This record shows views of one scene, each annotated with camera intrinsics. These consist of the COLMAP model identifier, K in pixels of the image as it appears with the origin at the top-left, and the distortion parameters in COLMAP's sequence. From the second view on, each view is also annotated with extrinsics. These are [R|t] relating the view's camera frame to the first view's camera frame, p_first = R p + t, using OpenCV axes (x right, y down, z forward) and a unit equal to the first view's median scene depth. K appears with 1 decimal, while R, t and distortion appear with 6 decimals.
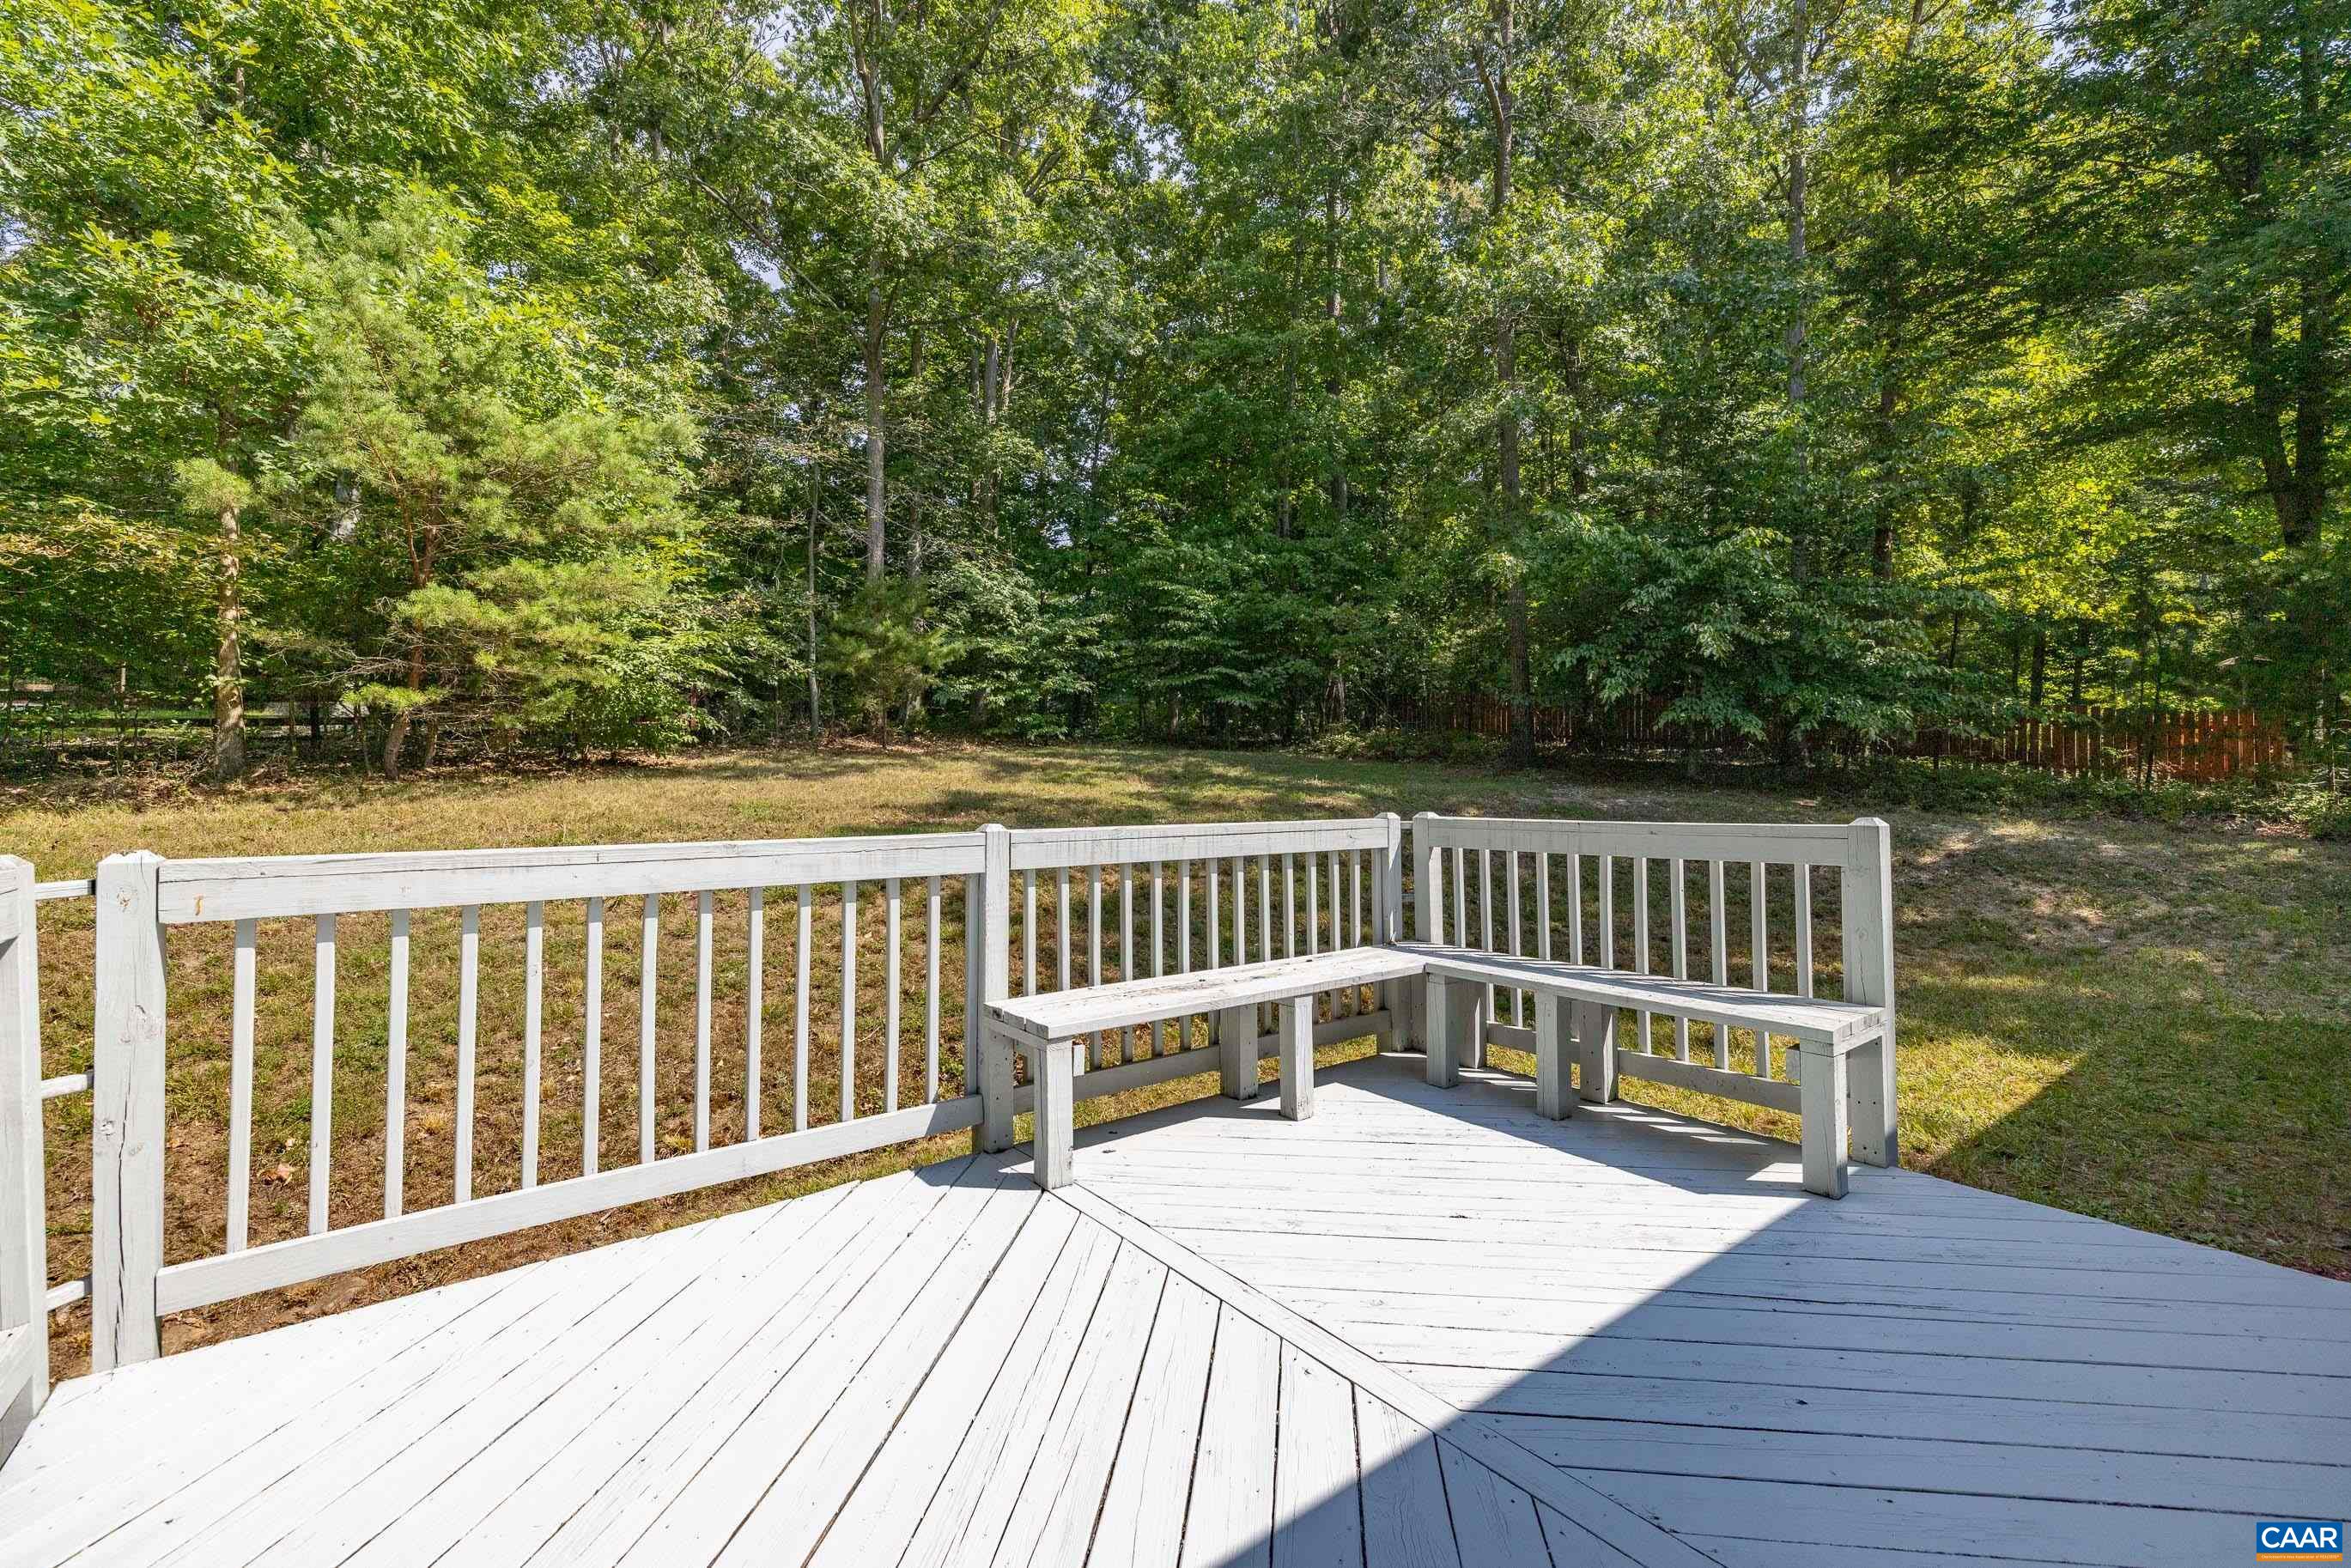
lens RADIAL K [[991.3, 0, 1177.3], [0, 991.3, 776.3], [0, 0, 1]] dist [0.001817, -0.000125]
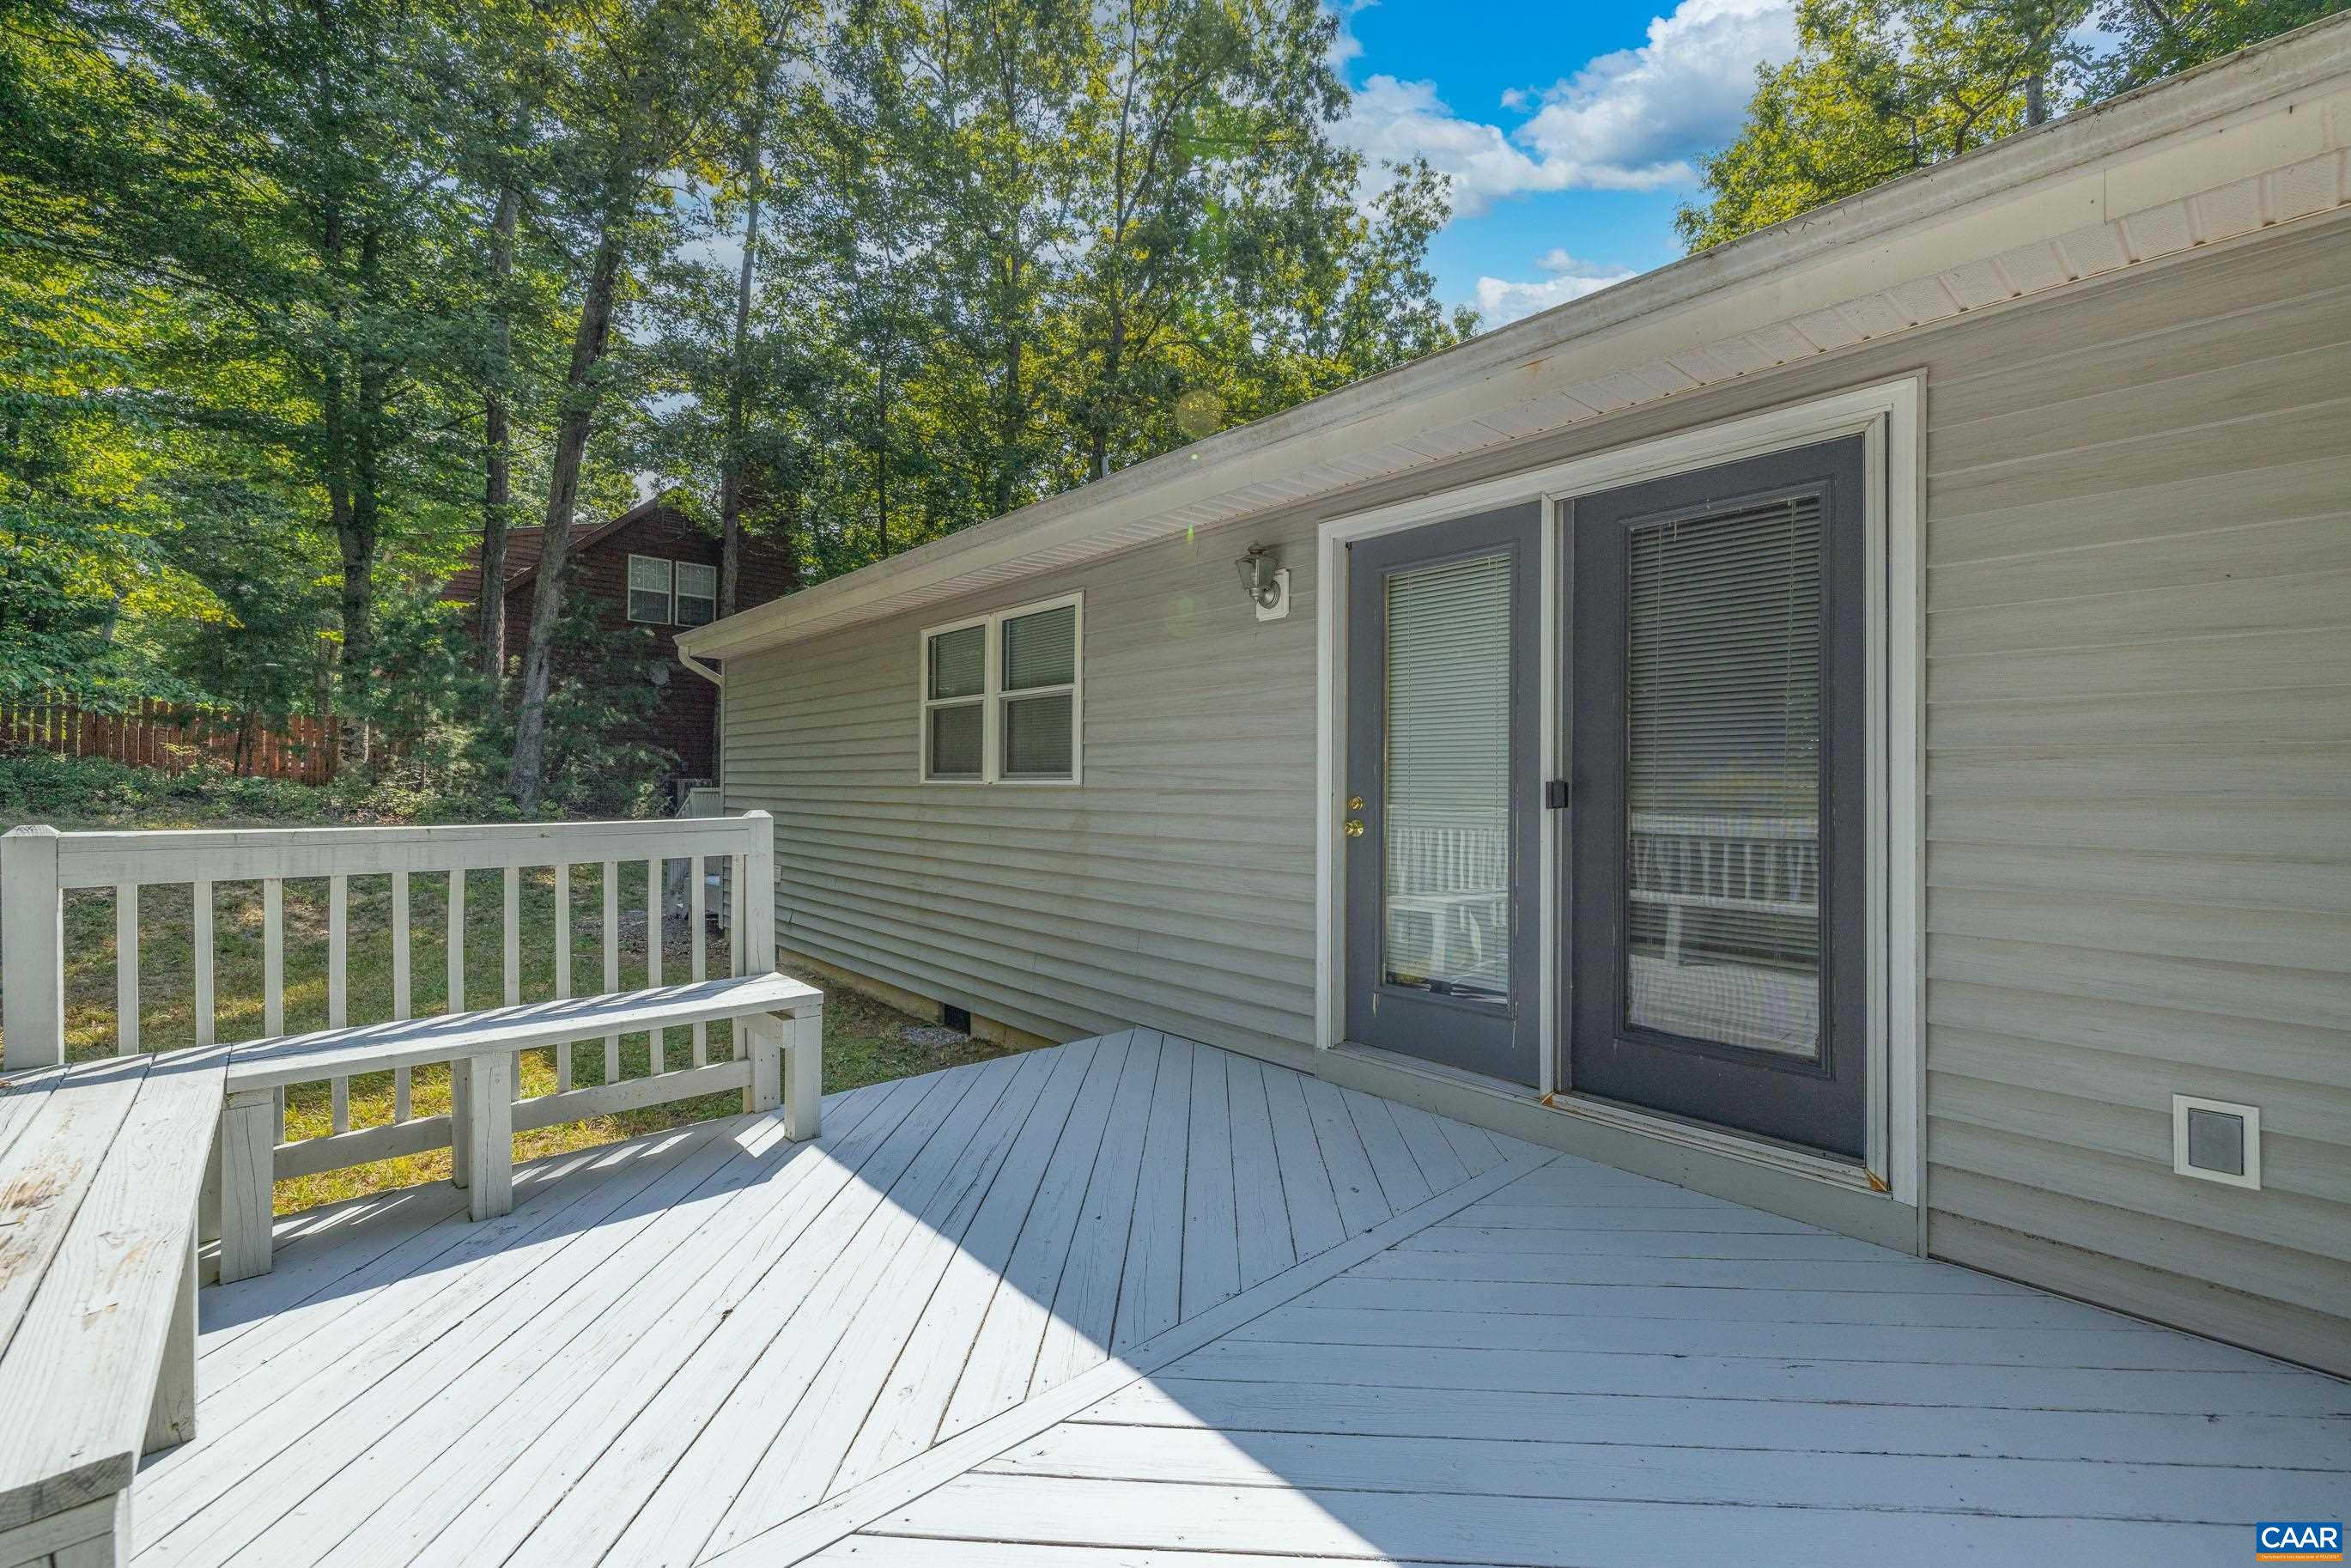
lens RADIAL K [[983.0, 0, 1173.1], [0, 983.0, 777.9], [0, 0, 1]] dist [-0.001559, 0.000121]
pose [[-0.082856, 0.007551, 0.996533, -0.425183], [-0.011429, 0.999898, -0.008526, 0.006477], [-0.996496, -0.012096, -0.082761, 0.547250]]
